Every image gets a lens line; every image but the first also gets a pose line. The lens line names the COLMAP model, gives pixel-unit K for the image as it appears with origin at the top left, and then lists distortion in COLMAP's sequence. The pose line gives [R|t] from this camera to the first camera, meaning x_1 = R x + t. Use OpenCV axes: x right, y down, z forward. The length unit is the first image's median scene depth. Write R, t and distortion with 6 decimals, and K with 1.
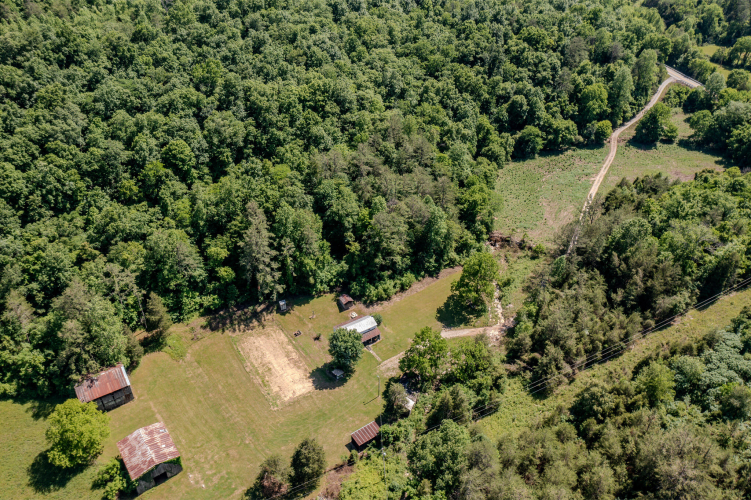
lens RADIAL K [[601.7, 0, 375.3], [0, 601.7, 253.3], [0, 0, 1]] dist [0.001097, -0.009672]
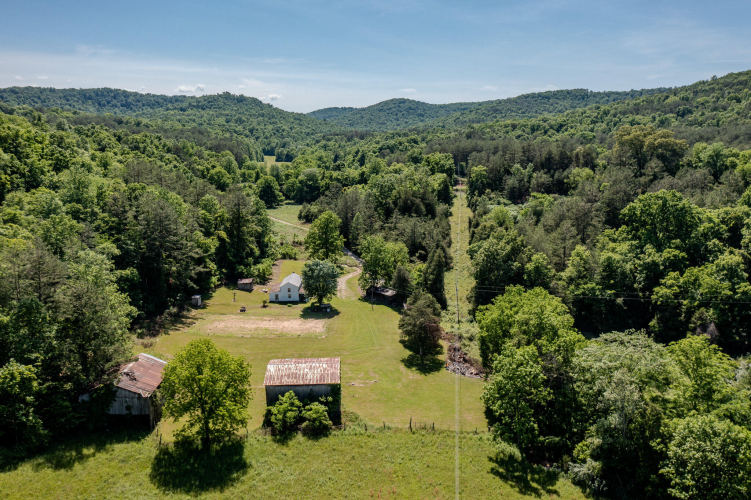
lens RADIAL K [[601.7, 0, 375.1], [0, 601.7, 249.6], [0, 0, 1]] dist [0.001097, -0.009672]
pose [[0.531336, -0.153517, 0.833135, -0.709818], [0.480886, 0.864299, -0.147428, 0.269469], [-0.697446, 0.478977, 0.533058, 0.370192]]
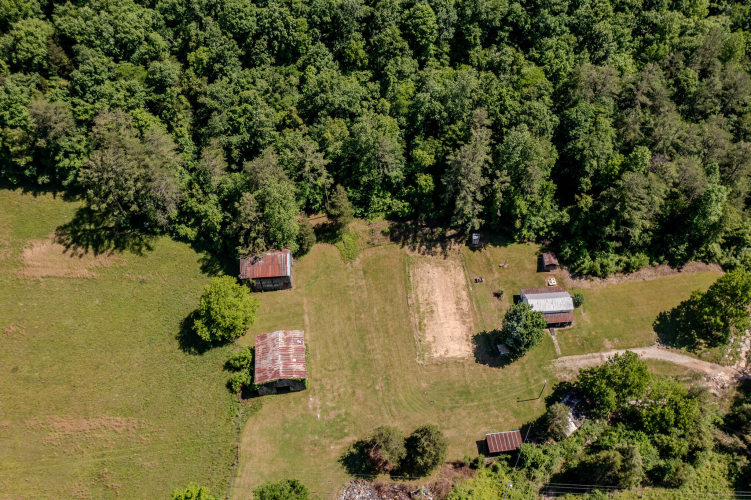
lens RADIAL K [[601.7, 0, 374.5], [0, 601.7, 251.7], [0, 0, 1]] dist [0.001097, -0.009672]
pose [[0.875639, 0.364049, -0.317372, -0.002340], [-0.266787, 0.912372, 0.310485, -0.126324], [0.402593, -0.187202, 0.896033, 0.180682]]
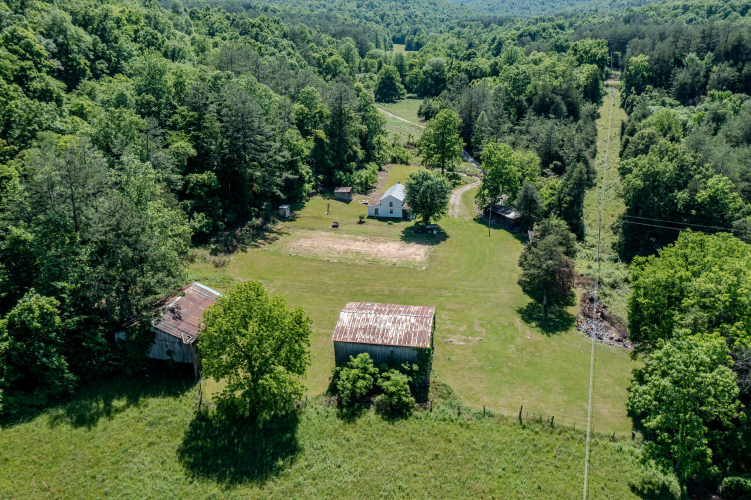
lens RADIAL K [[601.7, 0, 373.6], [0, 601.7, 250.2], [0, 0, 1]] dist [0.001097, -0.009672]
pose [[0.702832, -0.248569, 0.666513, -0.578171], [0.404902, 0.910161, -0.087532, 0.238604], [-0.584877, 0.331393, 0.740336, 0.435059]]
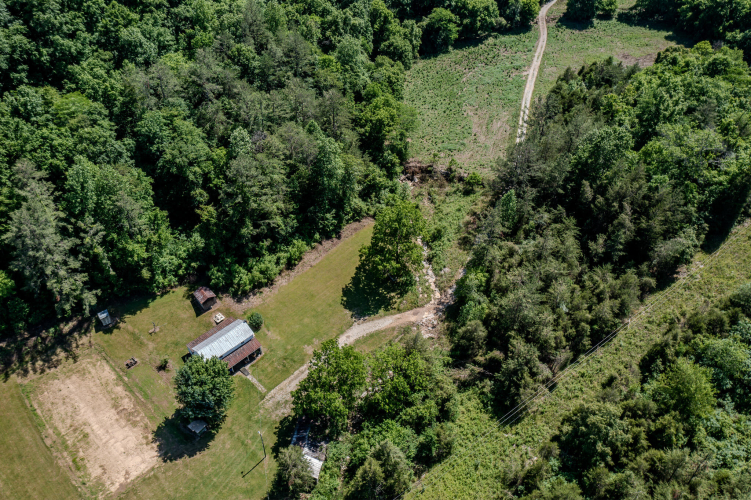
lens RADIAL K [[601.7, 0, 376.1], [0, 601.7, 247.8], [0, 0, 1]] dist [0.001097, -0.009672]
pose [[0.982079, -0.127057, 0.139201, 0.052558], [0.106171, 0.983213, 0.148394, -0.053223], [-0.155718, -0.130955, 0.979082, 0.343439]]
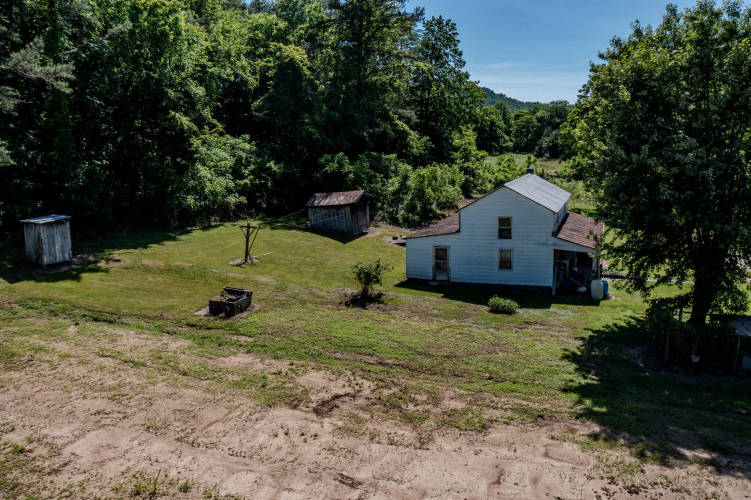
lens RADIAL K [[601.7, 0, 367.8], [0, 601.7, 247.8], [0, 0, 1]] dist [0.001097, -0.009672]
pose [[0.810571, -0.099744, 0.577084, -0.181704], [0.335191, 0.887043, -0.317492, 0.176109], [-0.480230, 0.450783, 0.752445, 0.849250]]
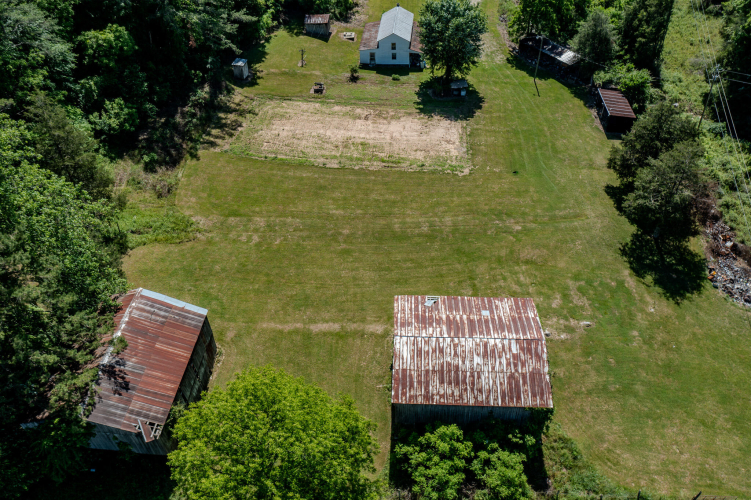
lens RADIAL K [[601.7, 0, 374.9], [0, 601.7, 251.2], [0, 0, 1]] dist [0.001097, -0.009672]
pose [[0.614129, -0.541142, 0.574466, -0.452157], [0.452592, 0.837803, 0.305363, 0.112578], [-0.646534, 0.072466, 0.759436, 0.588234]]
